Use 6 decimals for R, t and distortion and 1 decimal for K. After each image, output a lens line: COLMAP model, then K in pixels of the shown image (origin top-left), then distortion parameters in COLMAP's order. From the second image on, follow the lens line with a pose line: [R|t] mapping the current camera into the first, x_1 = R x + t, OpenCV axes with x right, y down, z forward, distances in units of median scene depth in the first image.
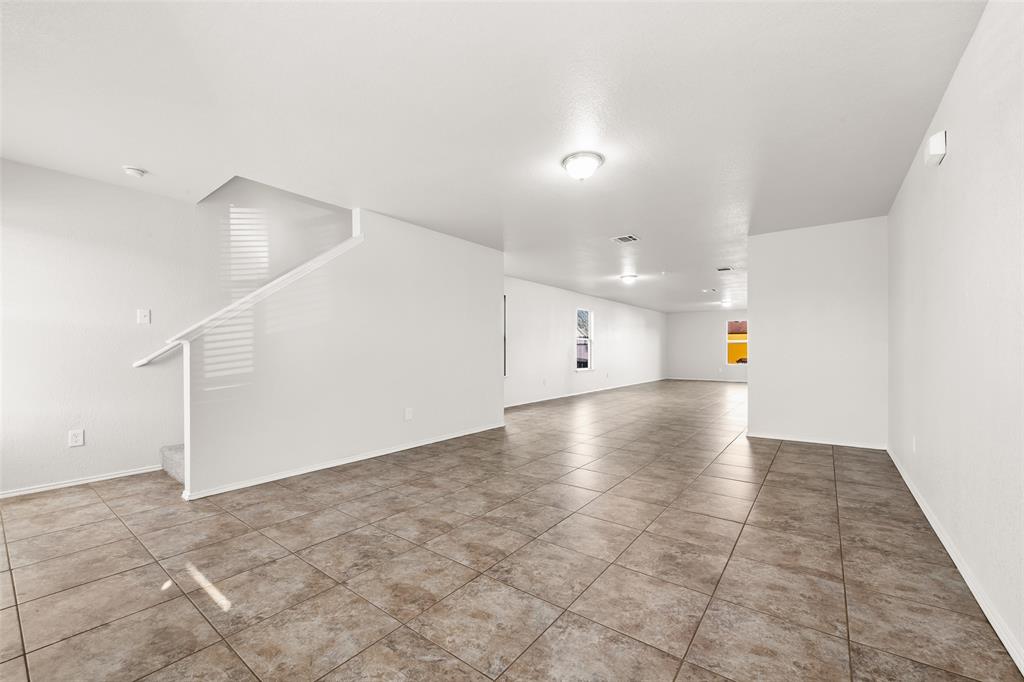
lens RADIAL K [[409.5, 0, 509.1], [0, 409.5, 357.3], [0, 0, 1]] dist [0.000170, -0.001705]
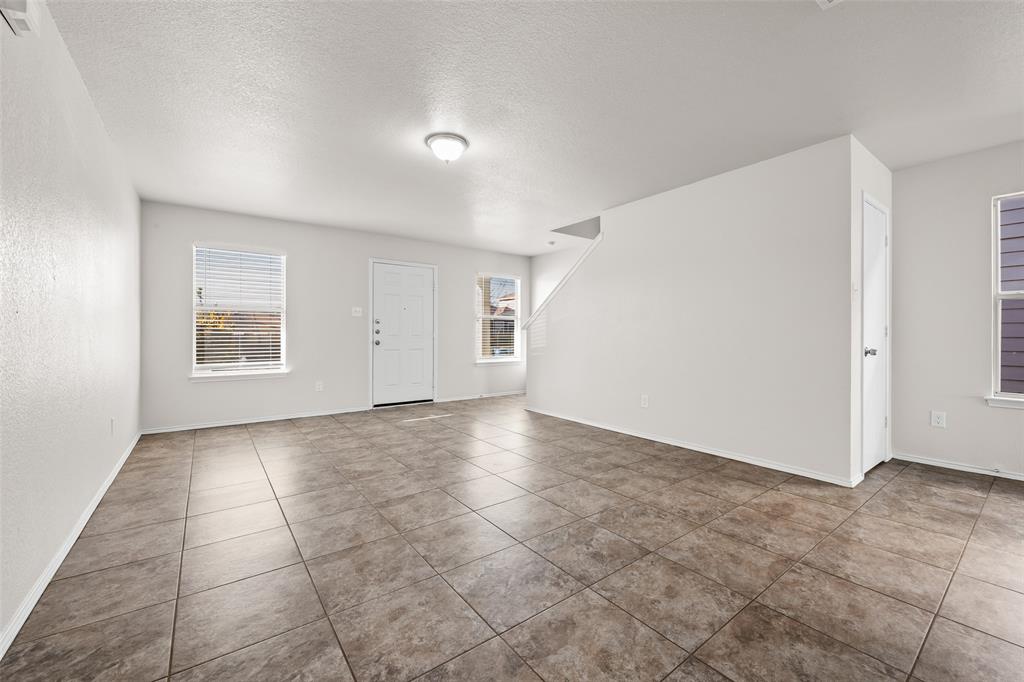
lens RADIAL K [[409.5, 0, 513.5], [0, 409.5, 334.3], [0, 0, 1]] dist [0.000170, -0.001705]
pose [[-0.268105, 0.003239, -0.963384, 0.900426], [-0.015962, 0.999842, 0.007804, -0.020632], [0.963257, 0.017470, -0.268011, 1.175921]]
